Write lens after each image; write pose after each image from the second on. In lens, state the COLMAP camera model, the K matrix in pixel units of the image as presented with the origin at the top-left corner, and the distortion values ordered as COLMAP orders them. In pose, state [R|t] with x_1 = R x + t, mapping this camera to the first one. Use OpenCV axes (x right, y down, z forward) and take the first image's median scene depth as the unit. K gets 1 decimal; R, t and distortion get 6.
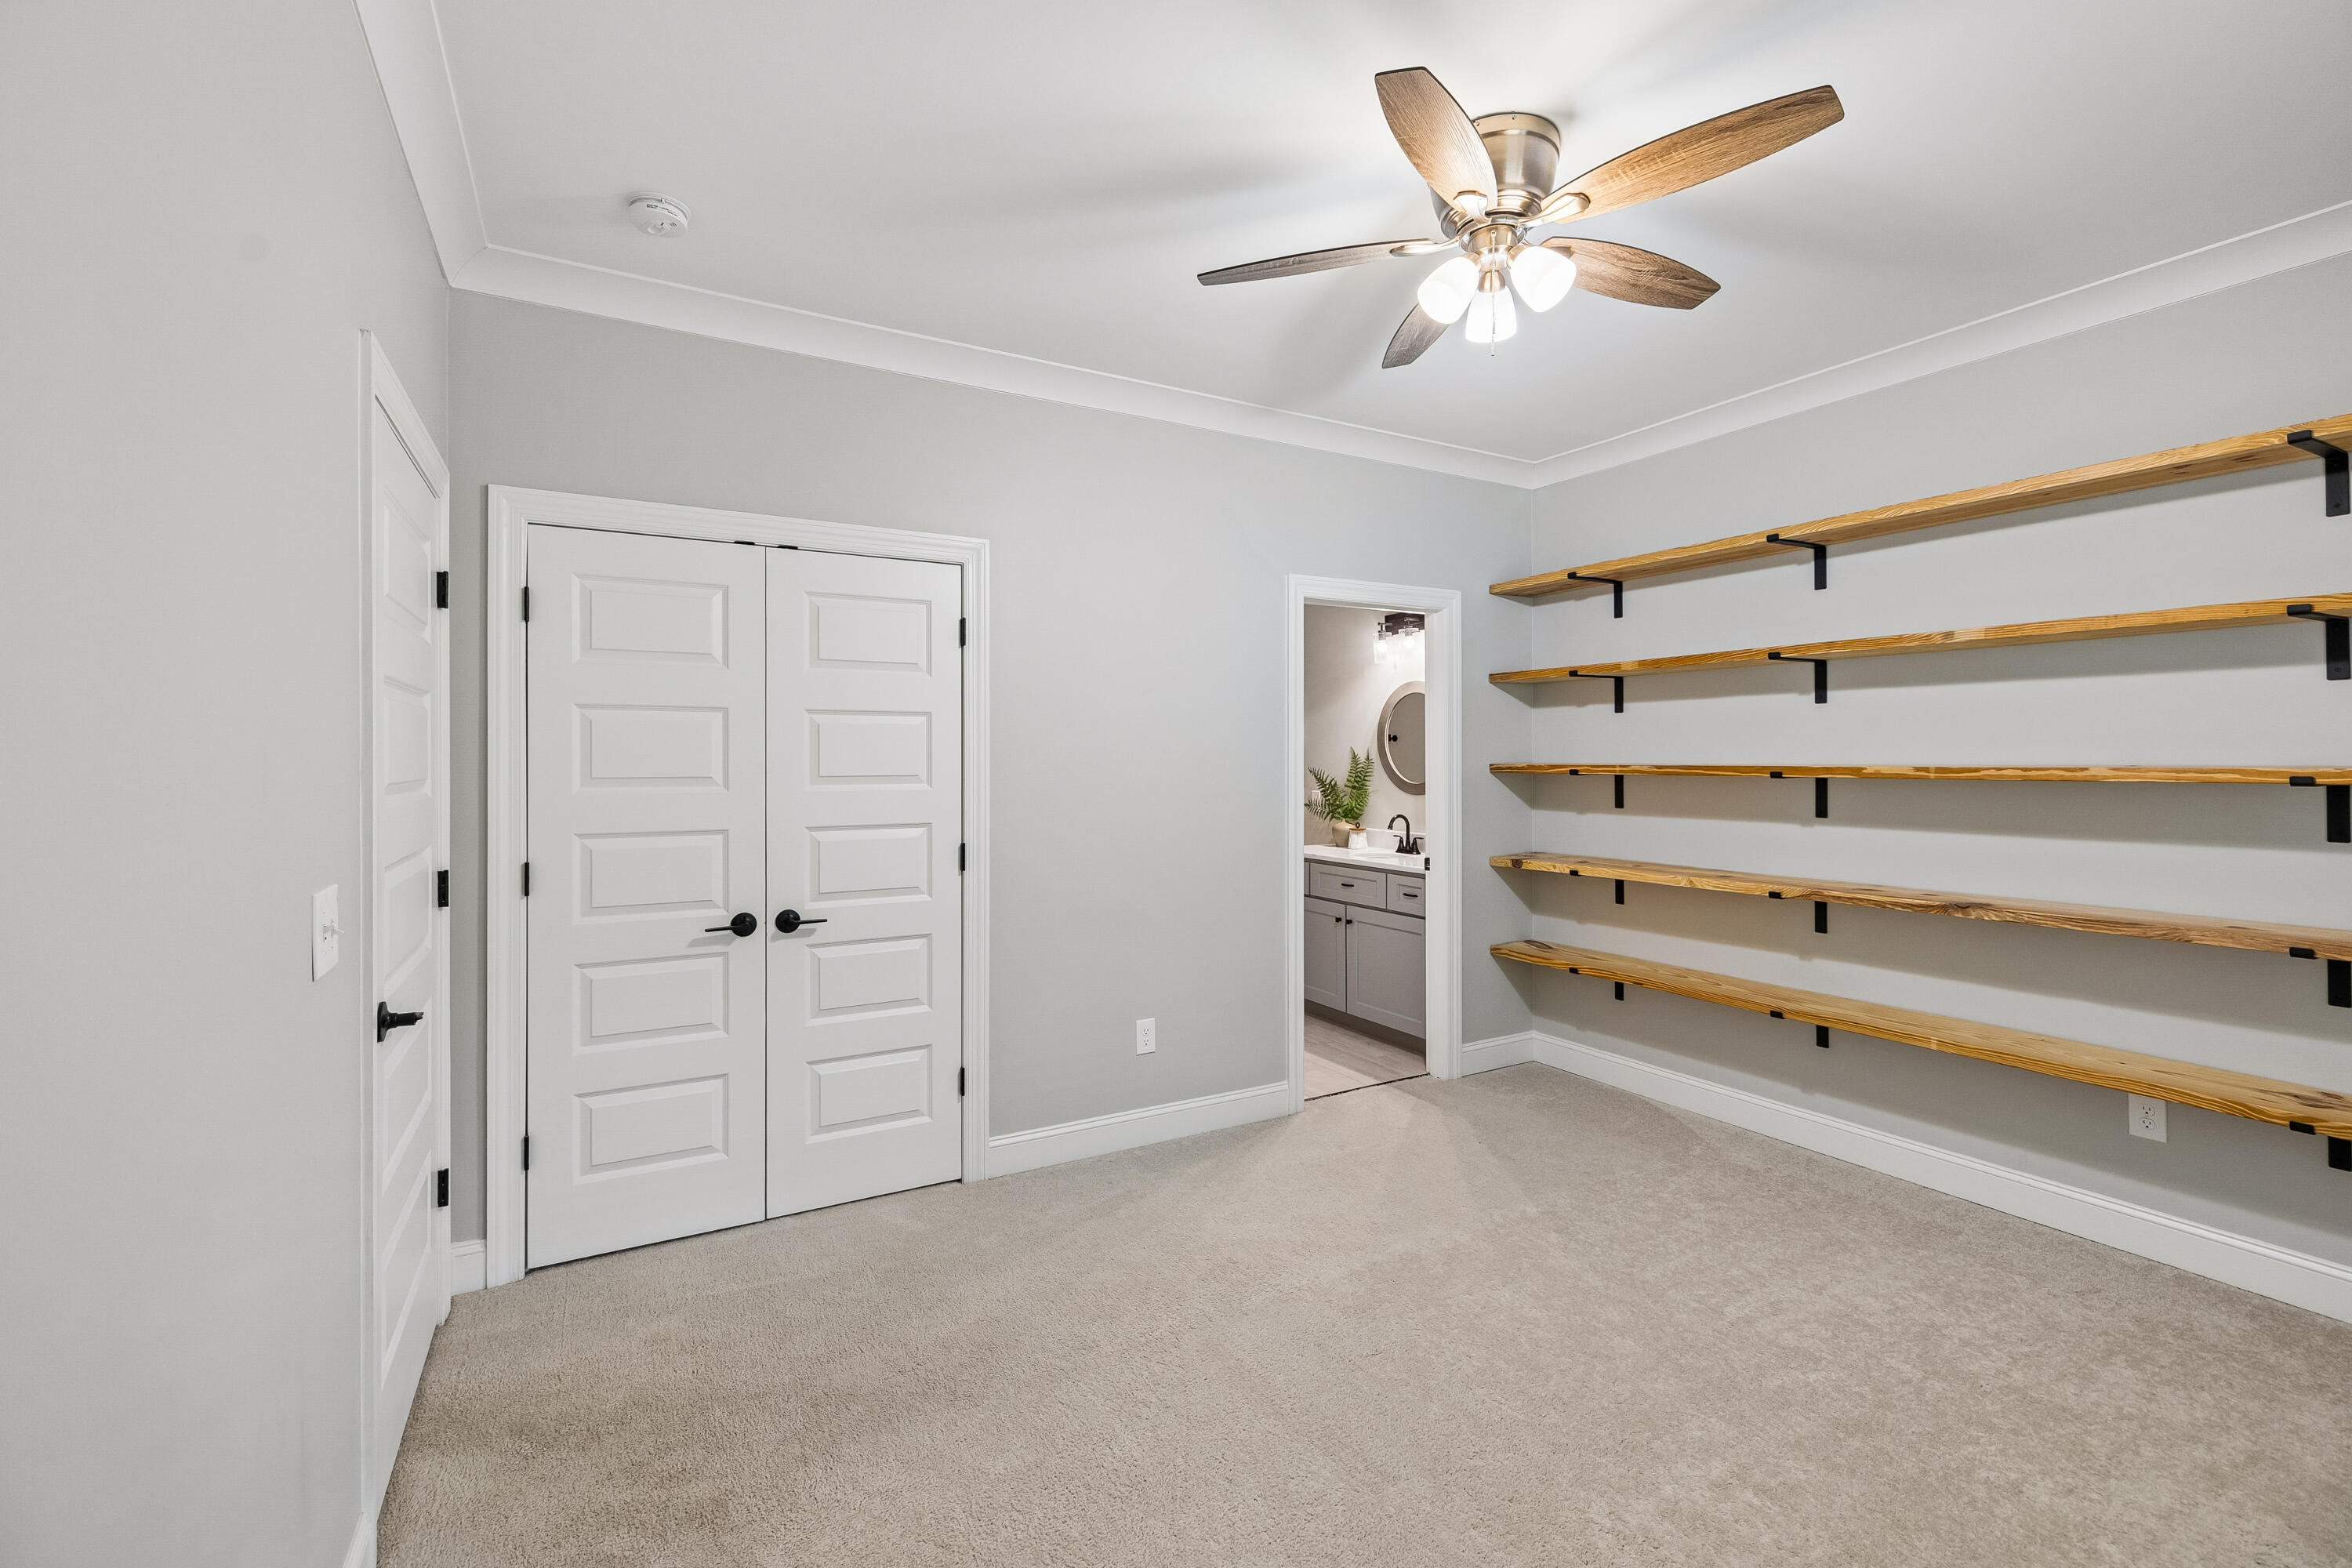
lens RADIAL K [[994.3, 0, 1164.3], [0, 994.3, 763.9], [0, 0, 1]] dist [0.001805, -0.000673]
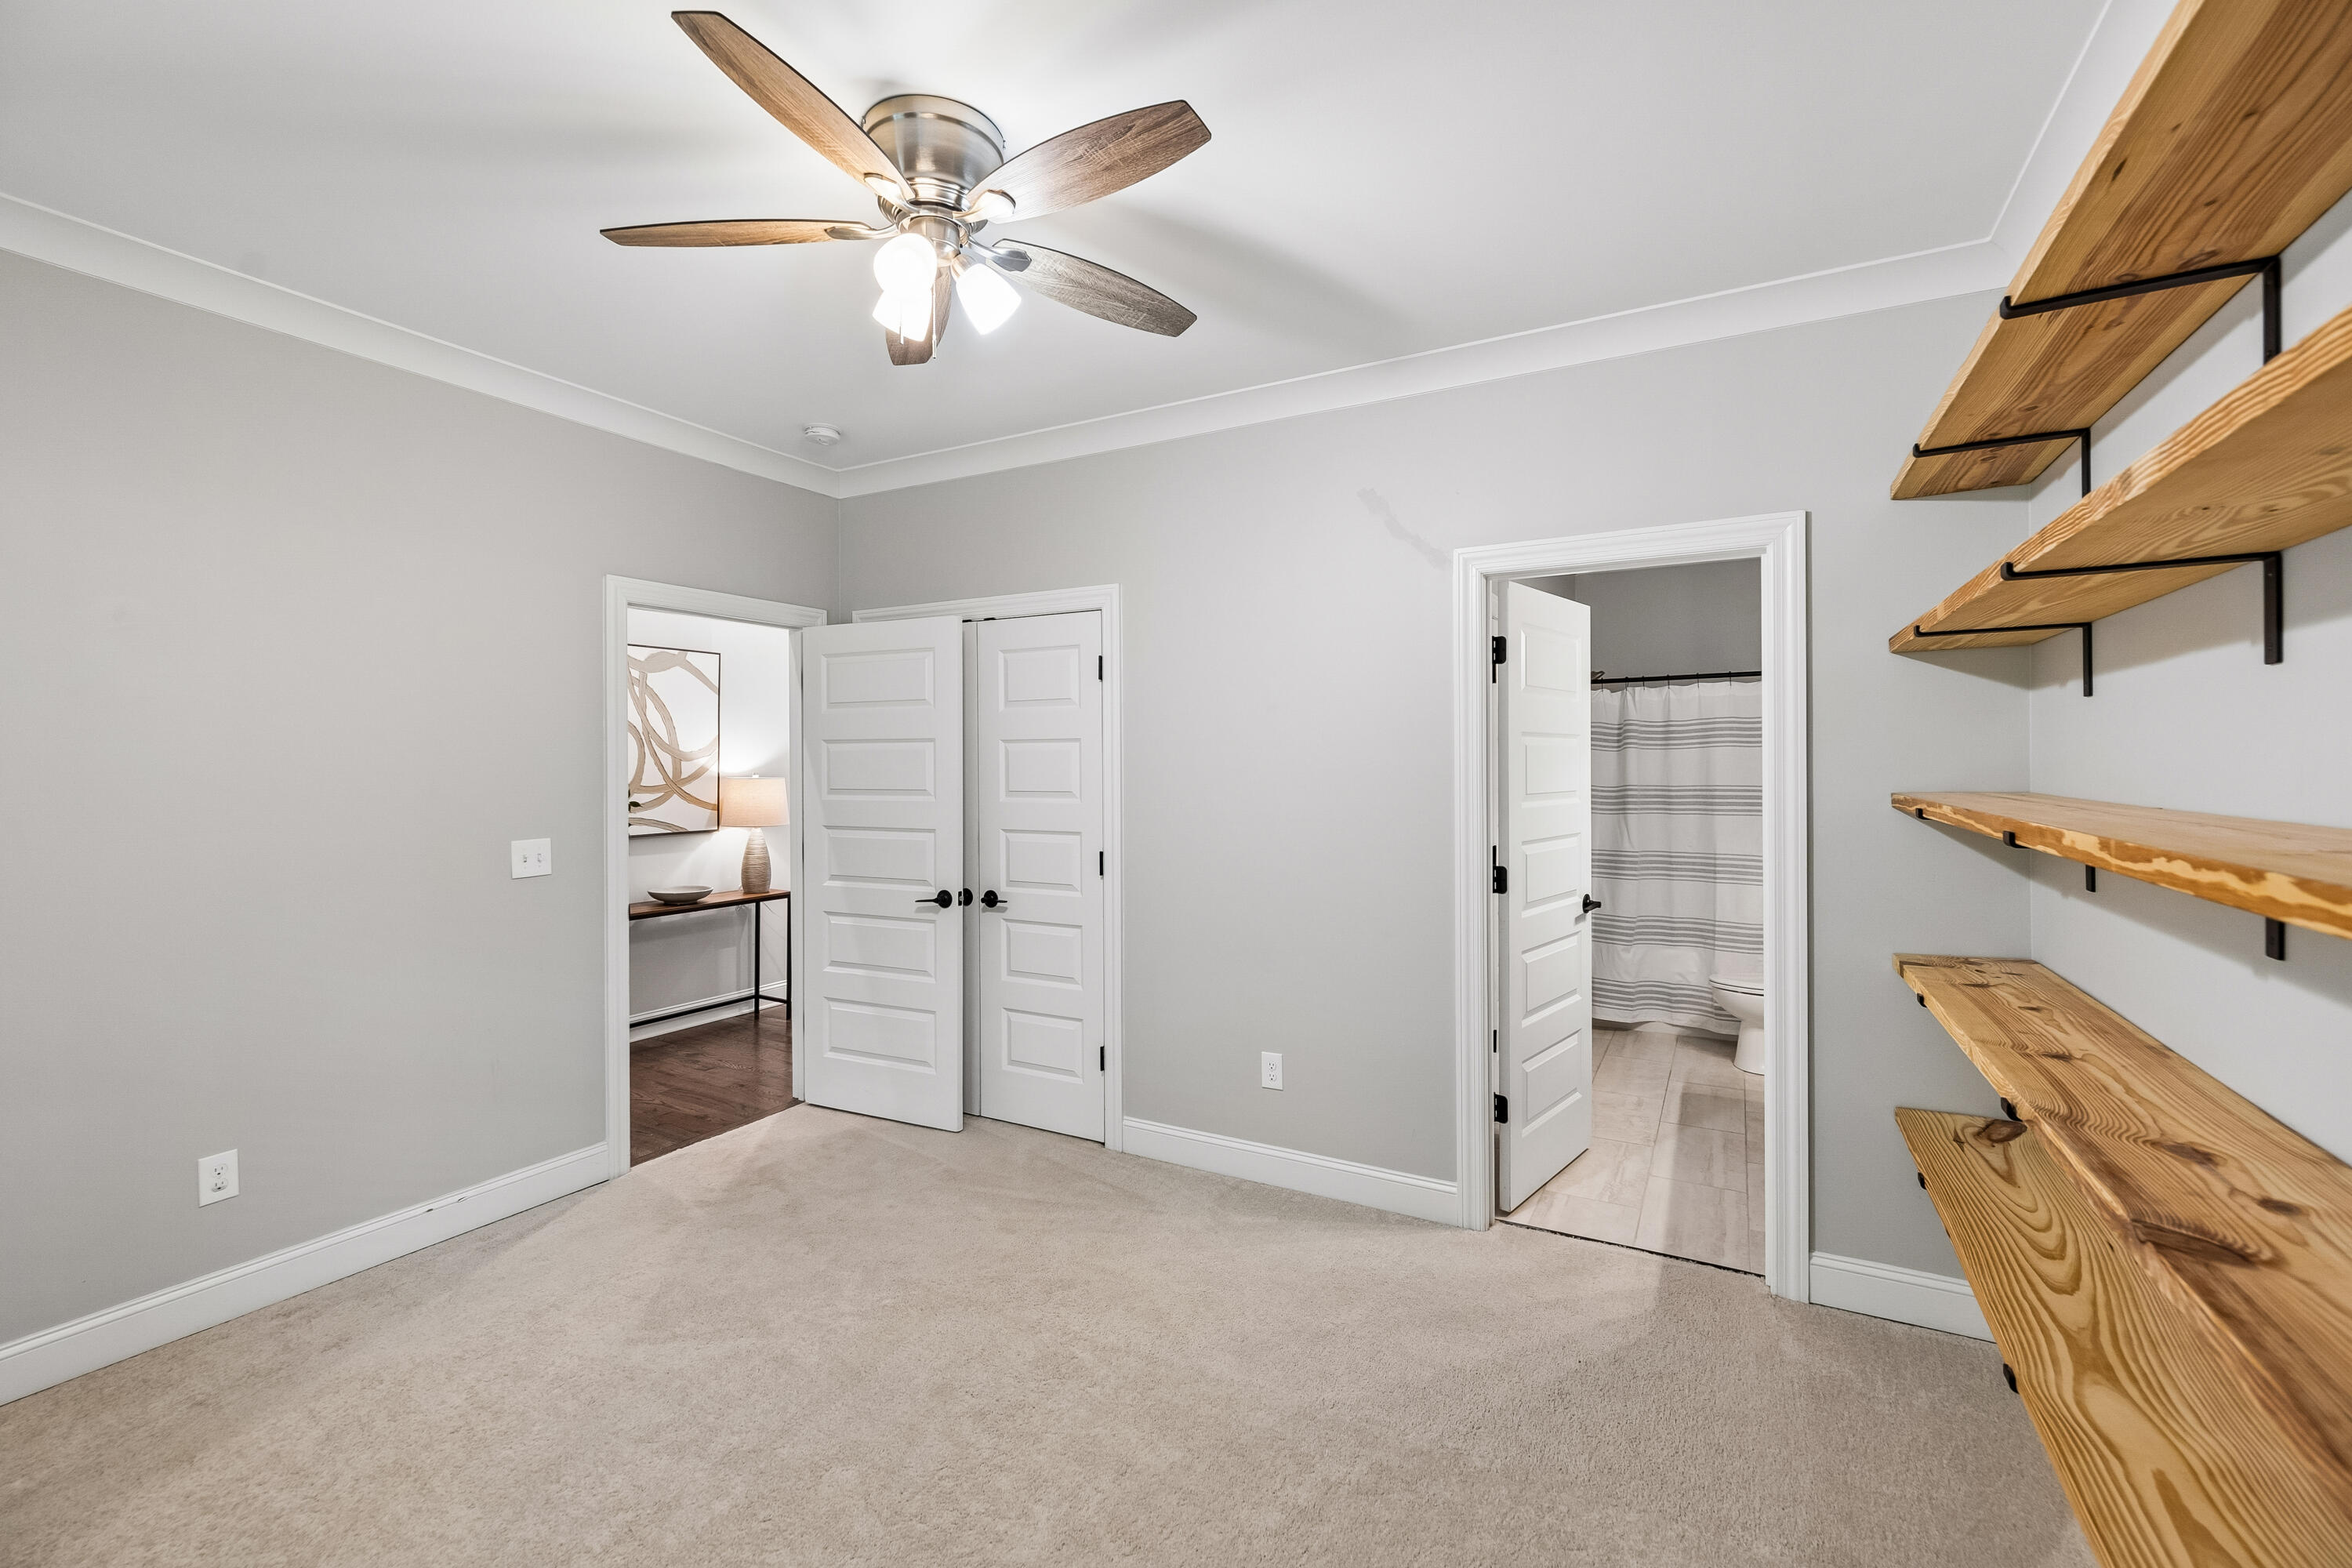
lens RADIAL K [[994.3, 0, 1172.1], [0, 994.3, 770.5], [0, 0, 1]] dist [0.001805, -0.000673]
pose [[0.531583, 0.007283, -0.846975, 0.794242], [-0.001624, 0.999970, 0.007580, -0.022455], [0.847004, -0.002654, 0.531579, 0.446754]]
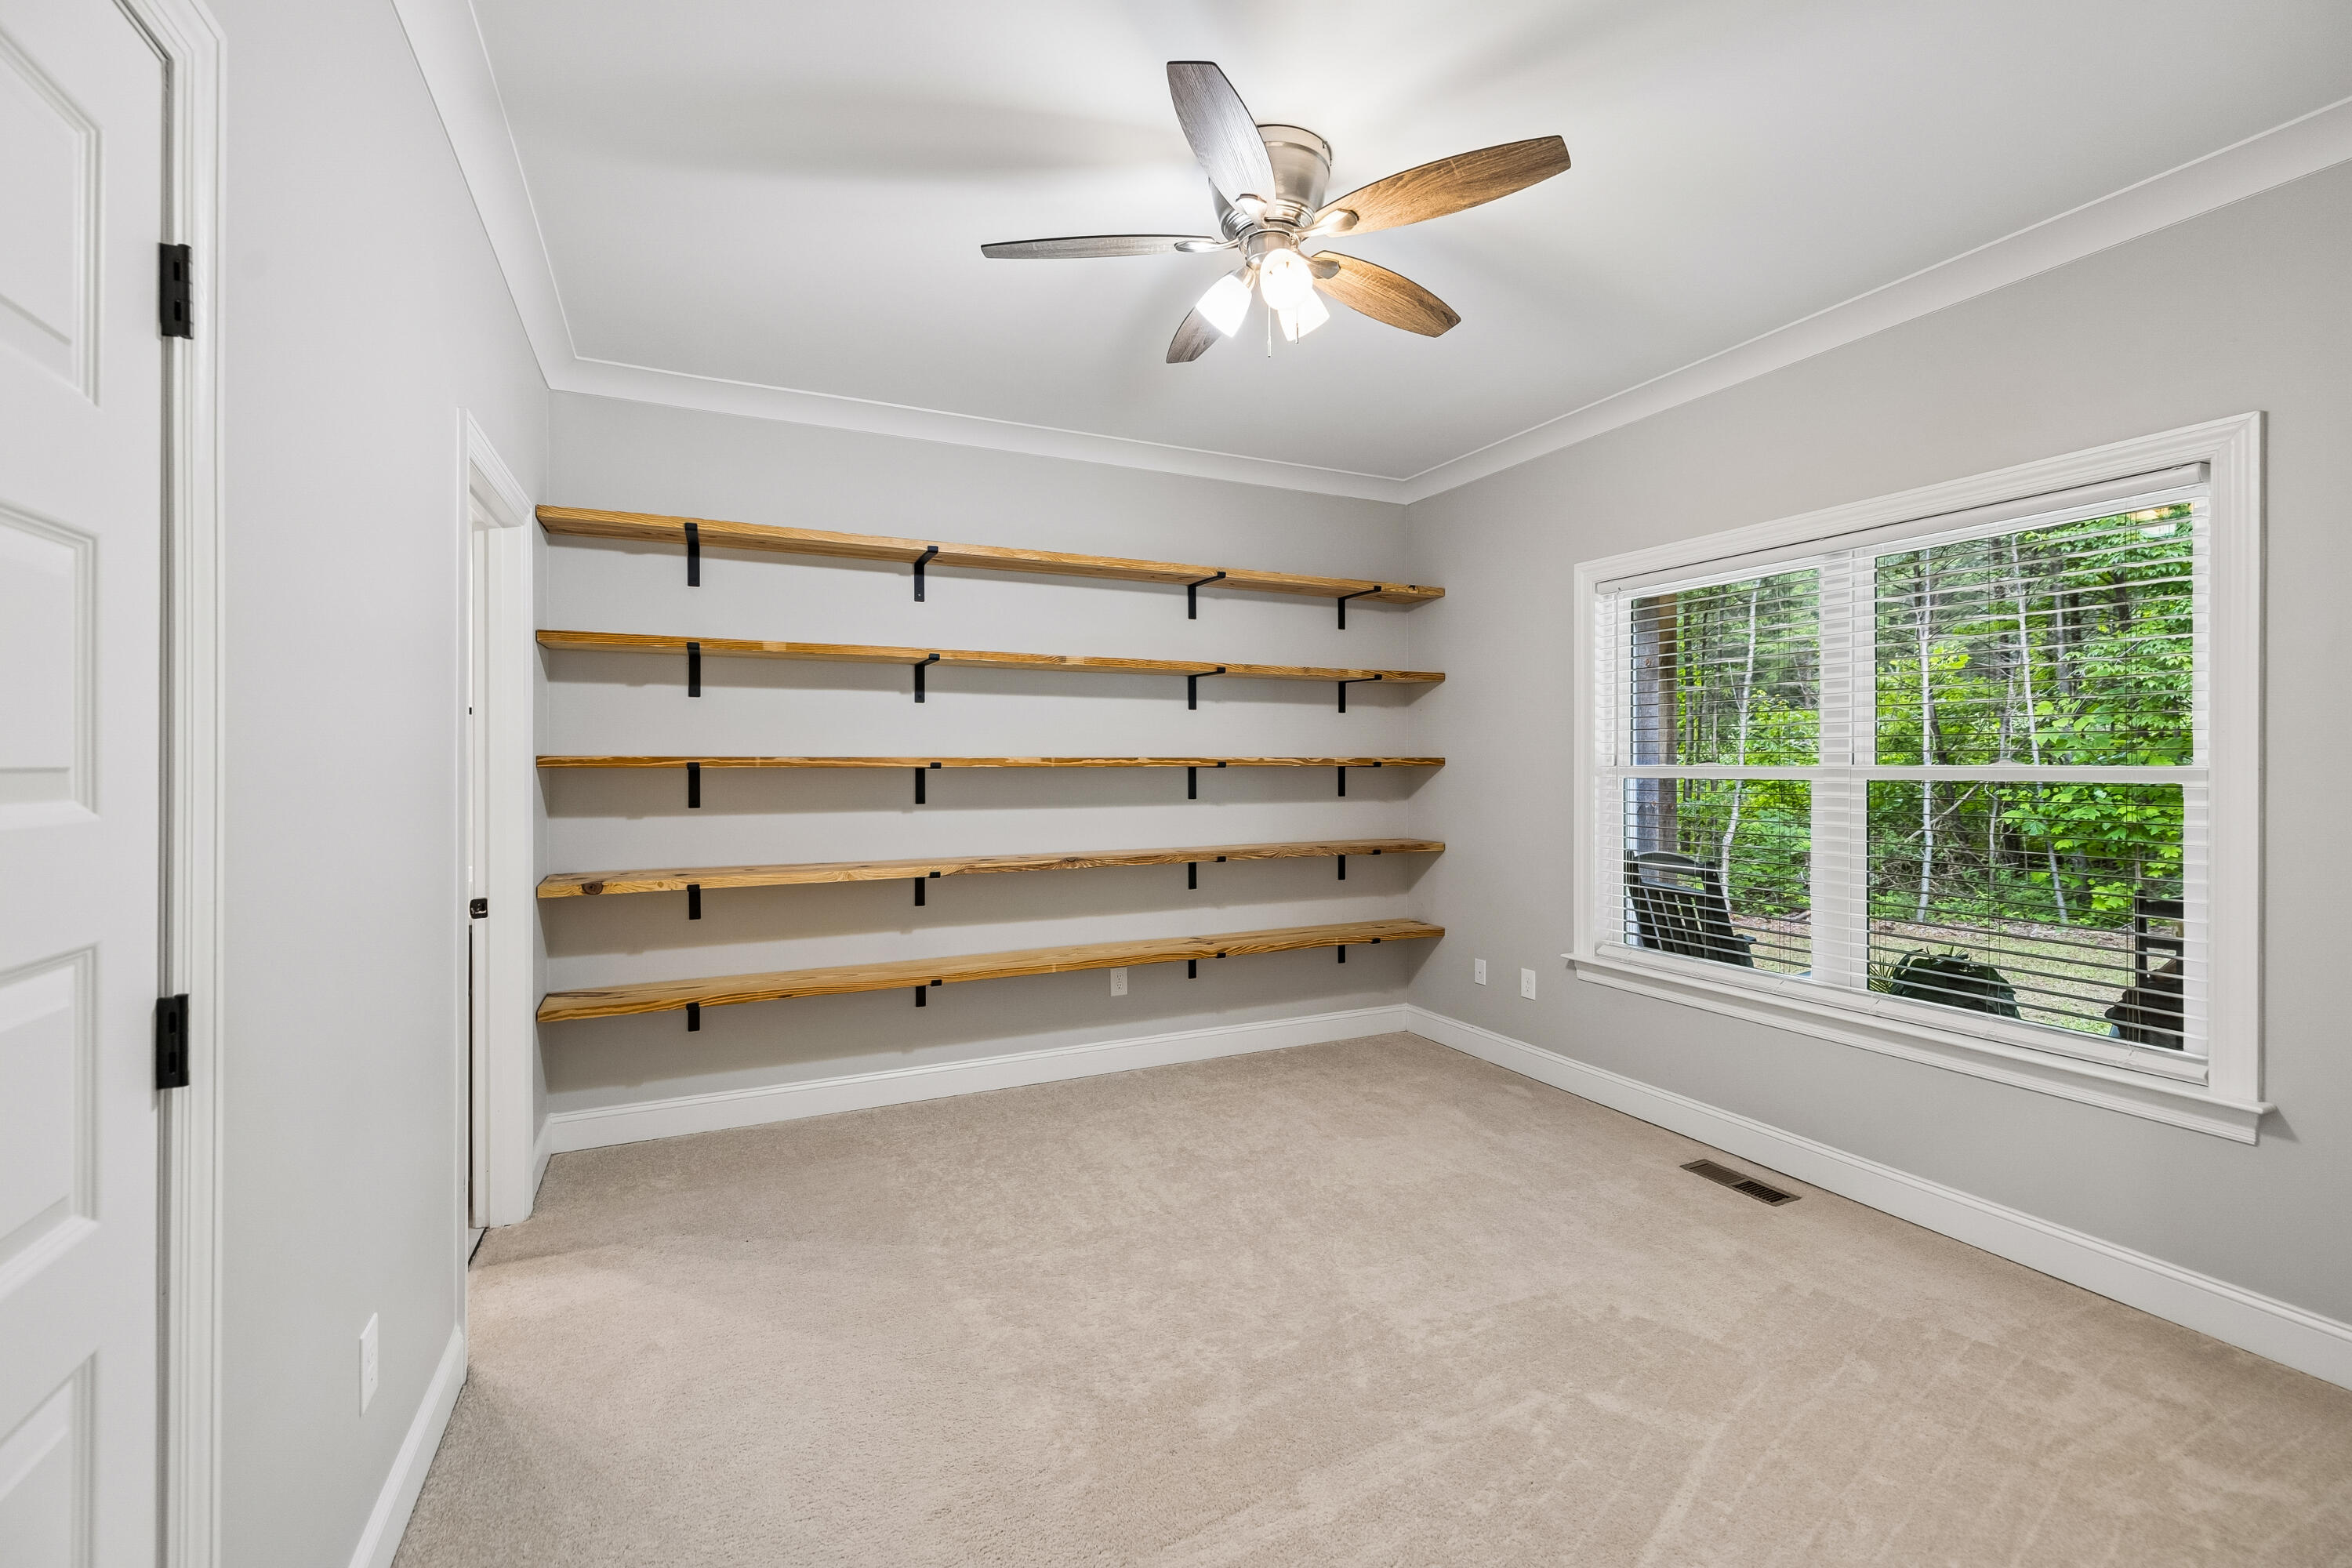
lens RADIAL K [[994.3, 0, 1175.7], [0, 994.3, 773.2], [0, 0, 1]] dist [0.001805, -0.000673]
pose [[0.071019, -0.009099, 0.997433, -0.463975], [0.003291, 0.999955, 0.008887, 0.010776], [-0.997470, 0.002651, 0.071046, 0.658484]]
